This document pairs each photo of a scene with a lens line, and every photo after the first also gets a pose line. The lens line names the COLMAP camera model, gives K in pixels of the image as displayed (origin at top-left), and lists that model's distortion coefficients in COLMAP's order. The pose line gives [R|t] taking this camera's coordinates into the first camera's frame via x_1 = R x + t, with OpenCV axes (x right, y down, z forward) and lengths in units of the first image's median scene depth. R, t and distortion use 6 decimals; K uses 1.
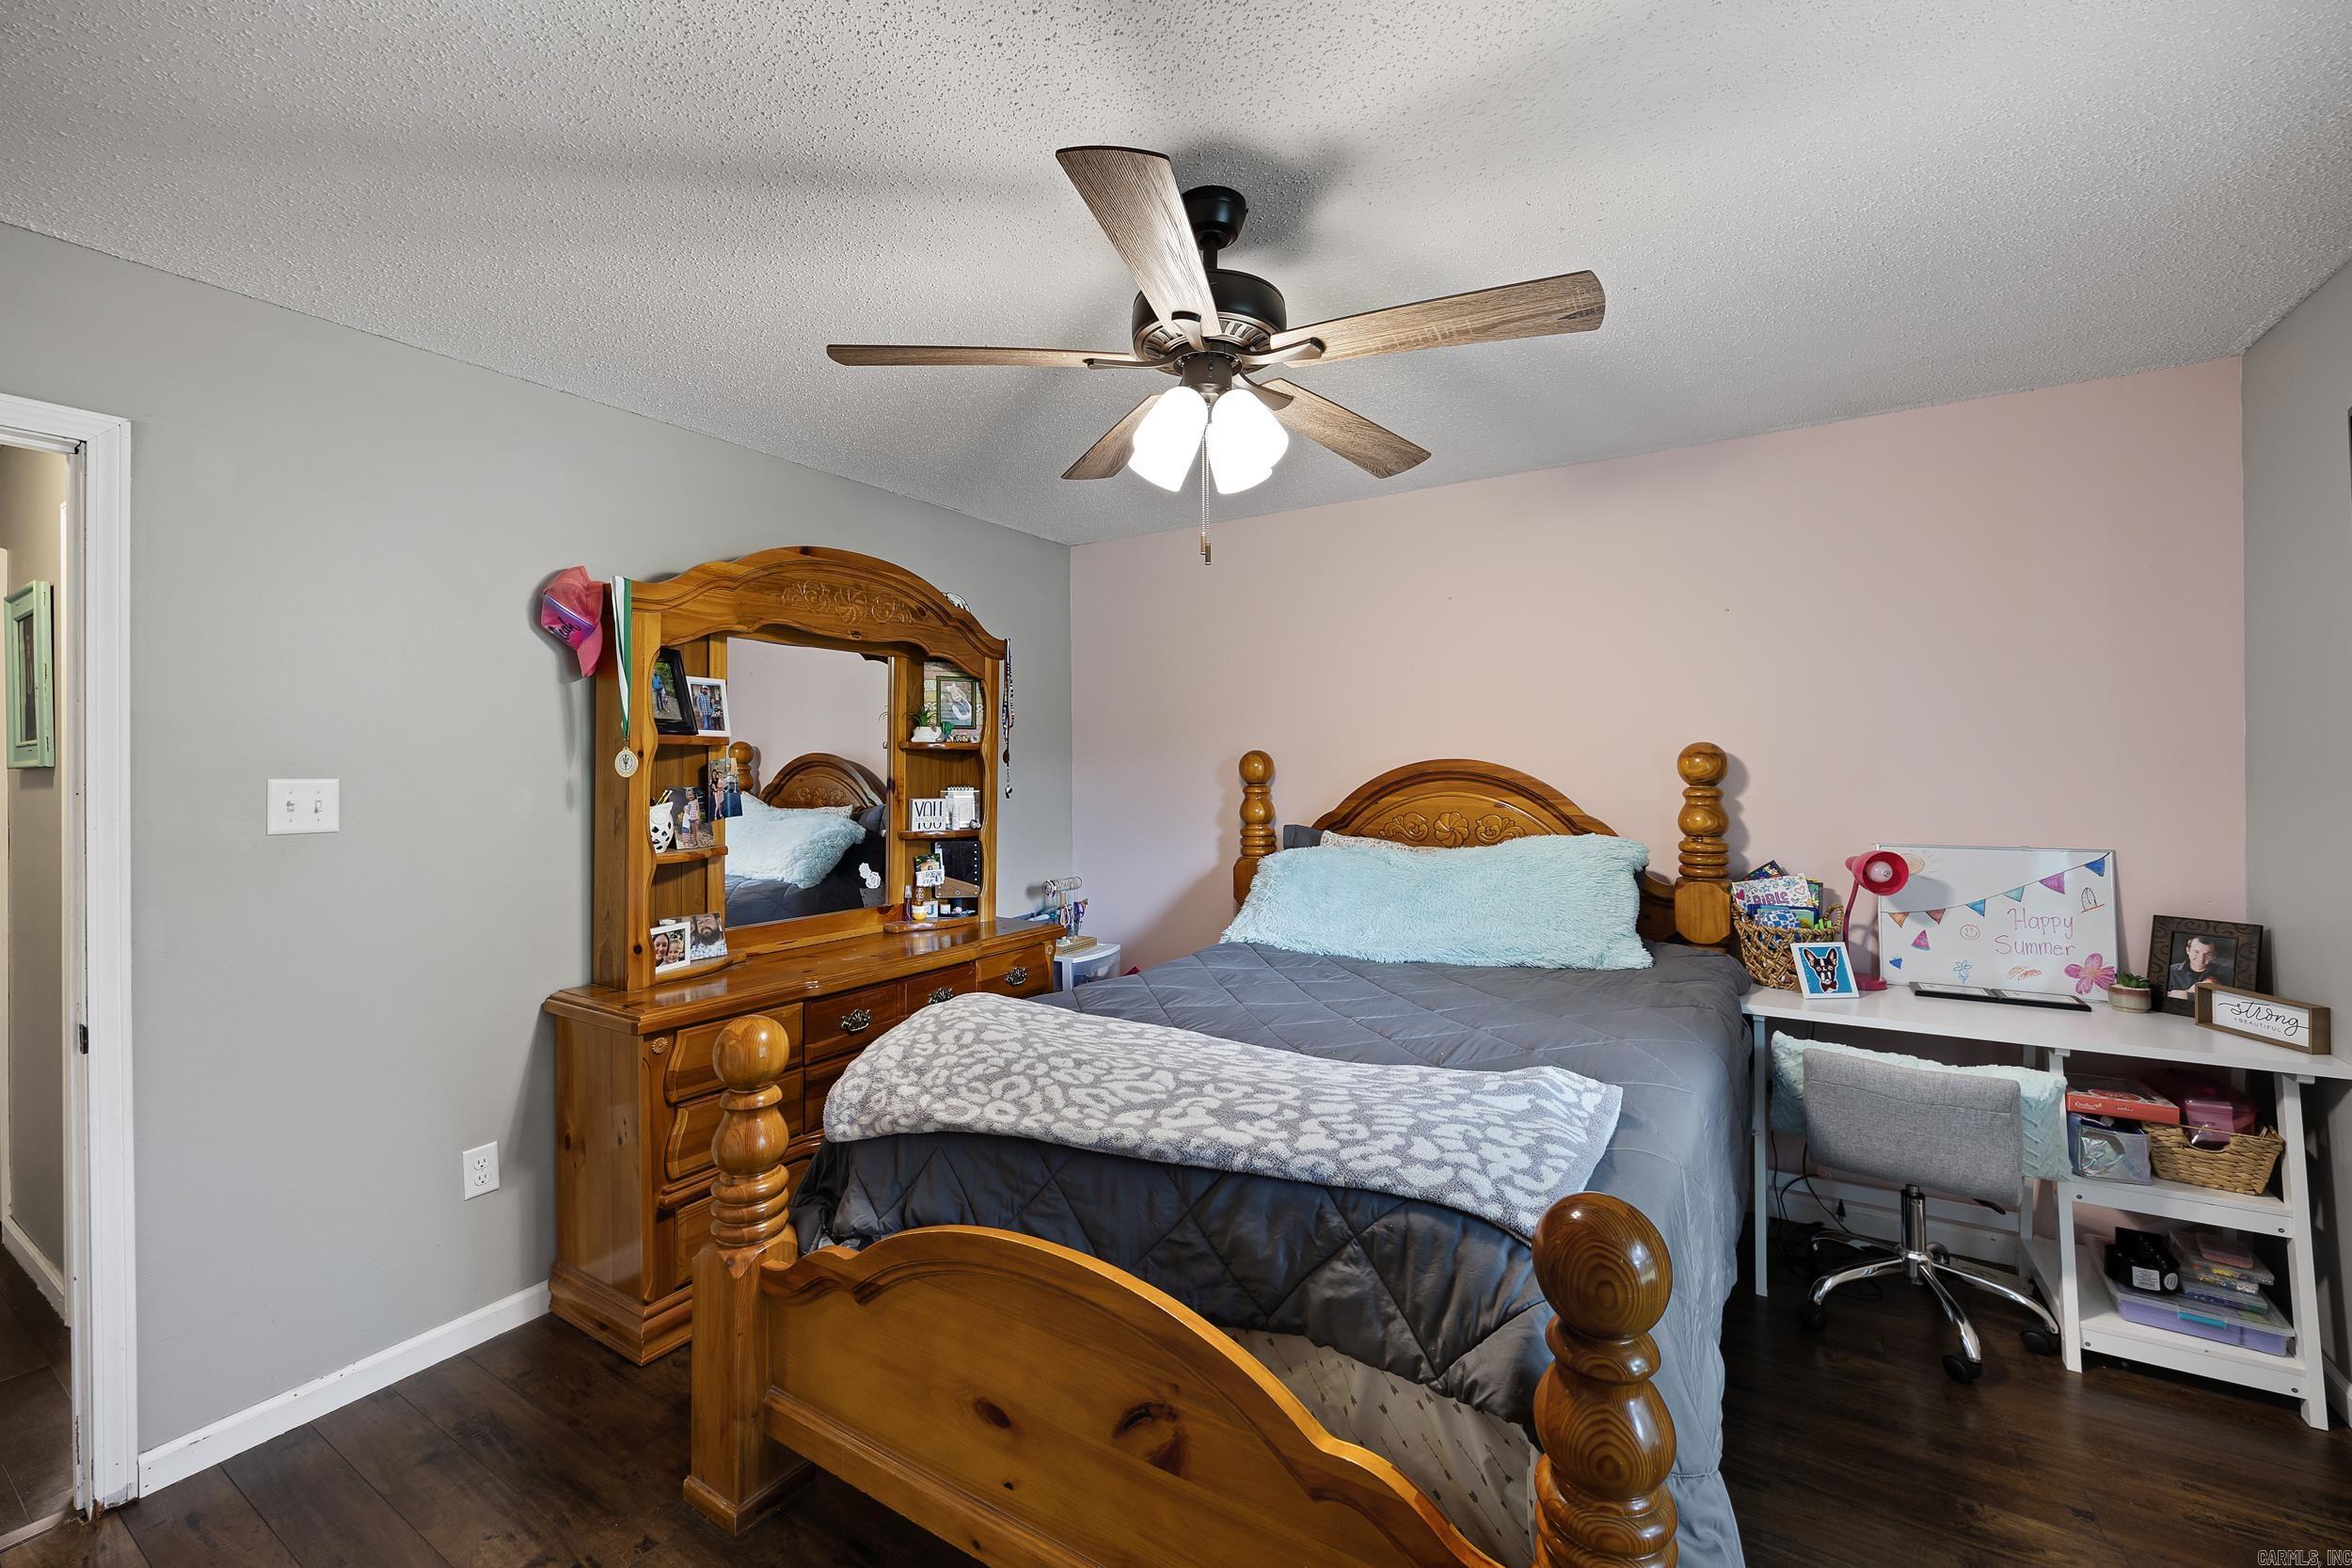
lens RADIAL K [[953.2, 0, 1175.4], [0, 953.2, 764.9], [0, 0, 1]] dist [-0.012546, -0.000122]
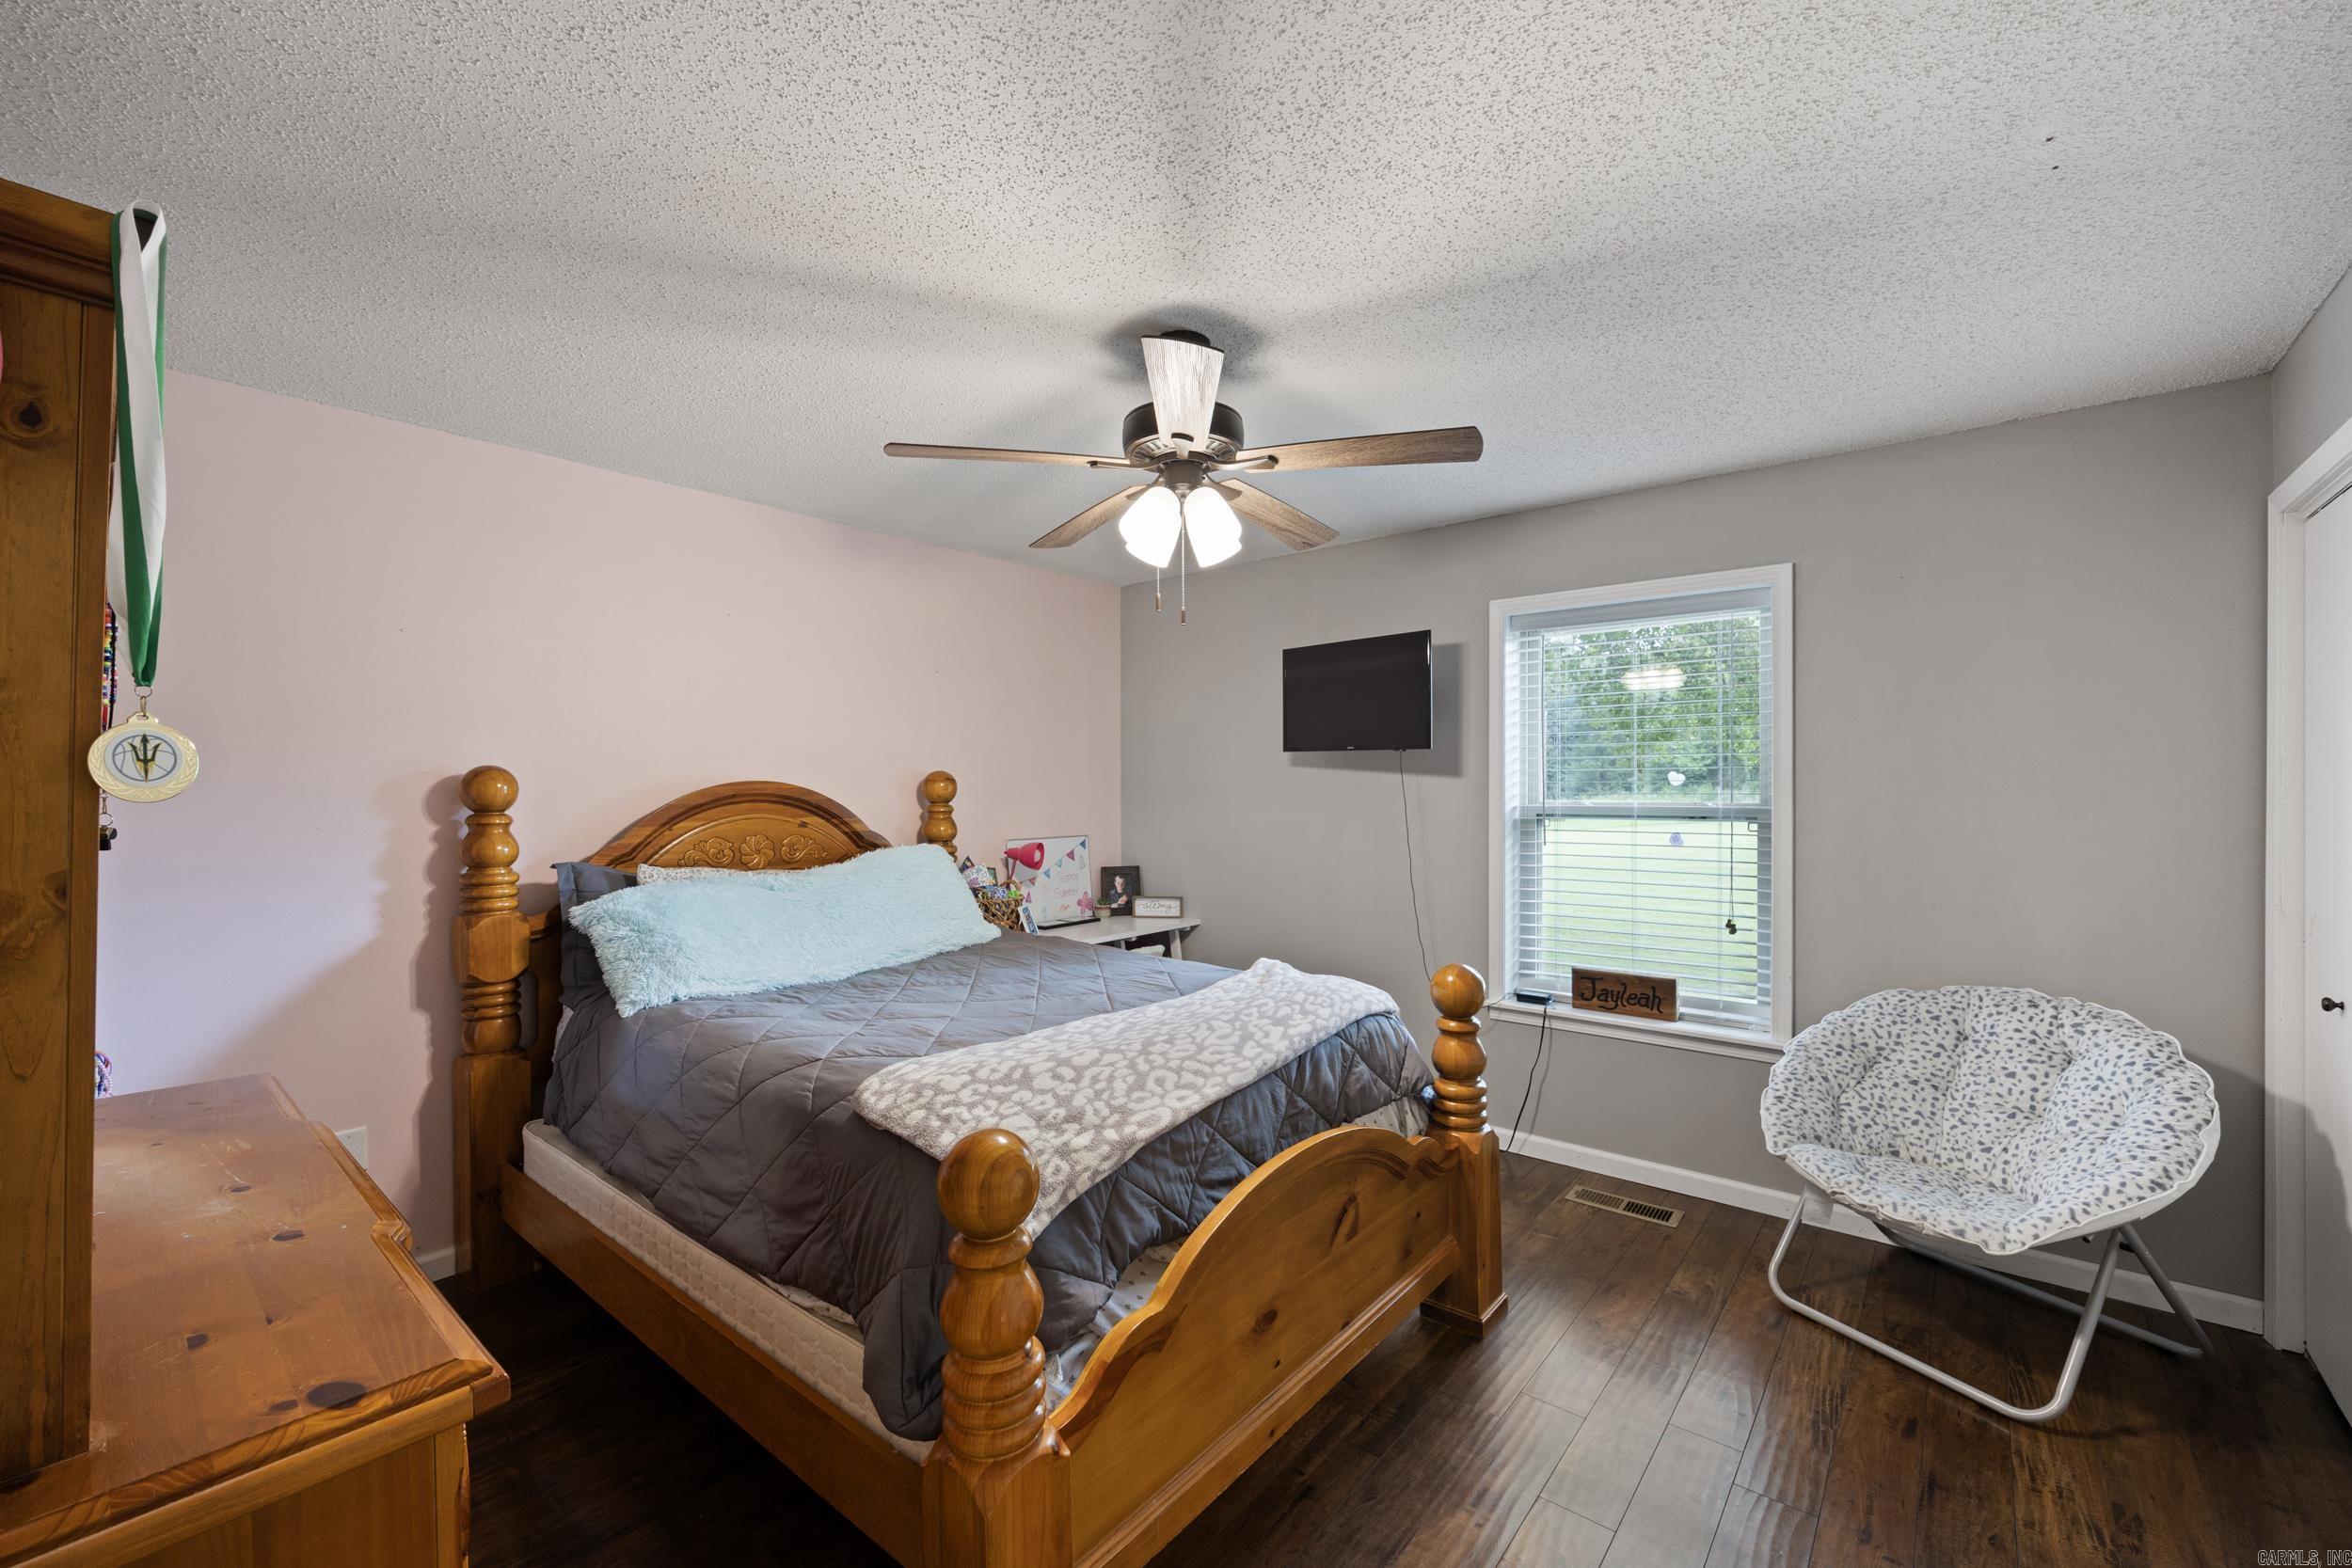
lens RADIAL K [[949.8, 0, 1188.1], [0, 949.8, 784.3], [0, 0, 1]] dist [-0.000823, 0.000047]
pose [[0.132681, 0.008497, 0.991122, -0.883473], [0.000254, 0.999963, -0.008607, 0.008153], [-0.991159, 0.001394, 0.132674, 0.588527]]
